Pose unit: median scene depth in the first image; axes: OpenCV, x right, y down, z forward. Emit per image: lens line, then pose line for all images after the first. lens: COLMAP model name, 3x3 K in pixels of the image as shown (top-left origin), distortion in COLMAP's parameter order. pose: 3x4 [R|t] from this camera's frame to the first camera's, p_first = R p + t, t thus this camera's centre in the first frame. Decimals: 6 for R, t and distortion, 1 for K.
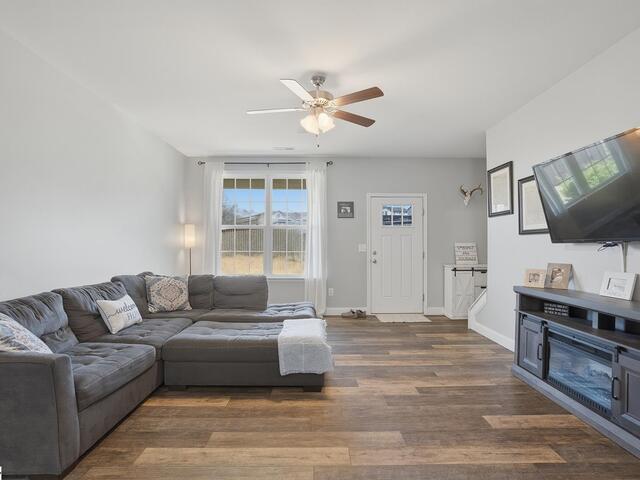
lens RADIAL K [[352.7, 0, 322.0], [0, 352.7, 245.2], [0, 0, 1]] dist [-0.057423, 0.022136]
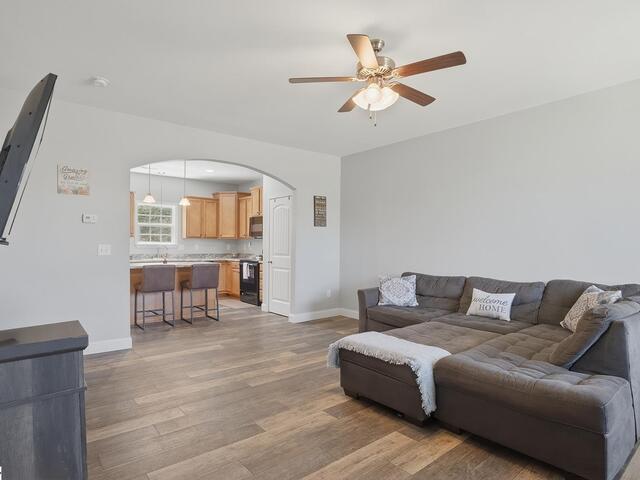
lens RADIAL K [[360.7, 0, 322.4], [0, 360.7, 248.7], [0, 0, 1]] dist [-0.061428, -0.000034]
pose [[-0.775946, -0.000937, -0.630798, 0.559088], [-0.007025, 0.999950, 0.007156, 0.004971], [0.630760, 0.009984, -0.775914, 1.424606]]
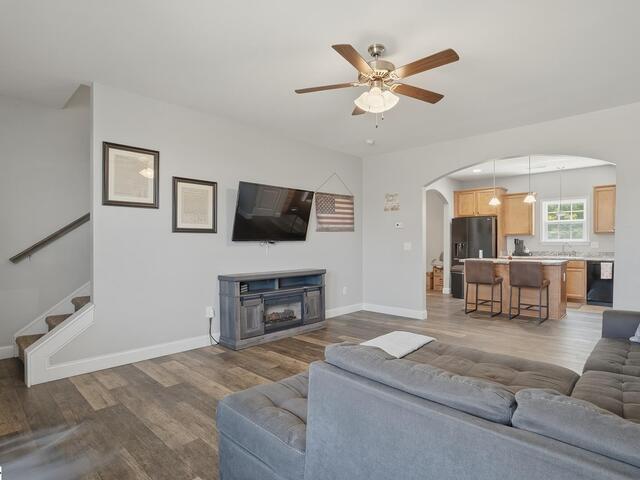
lens RADIAL K [[352.7, 0, 322.0], [0, 352.7, 245.2], [0, 0, 1]] dist [-0.057423, 0.022136]
pose [[-0.718294, -0.003416, 0.695731, -0.465094], [0.003420, 0.999959, 0.008441, 0.000502], [-0.695731, 0.008442, -0.718253, 1.548830]]
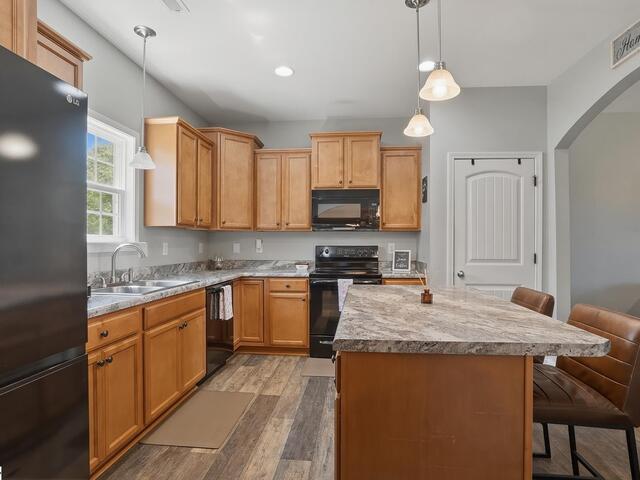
lens RADIAL K [[352.7, 0, 322.0], [0, 352.7, 245.2], [0, 0, 1]] dist [-0.057423, 0.022136]
pose [[-0.118937, -0.000364, -0.992902, 0.607598], [-0.003705, 0.999993, 0.000077, 0.006236], [0.992895, 0.003688, -0.118937, -0.457044]]
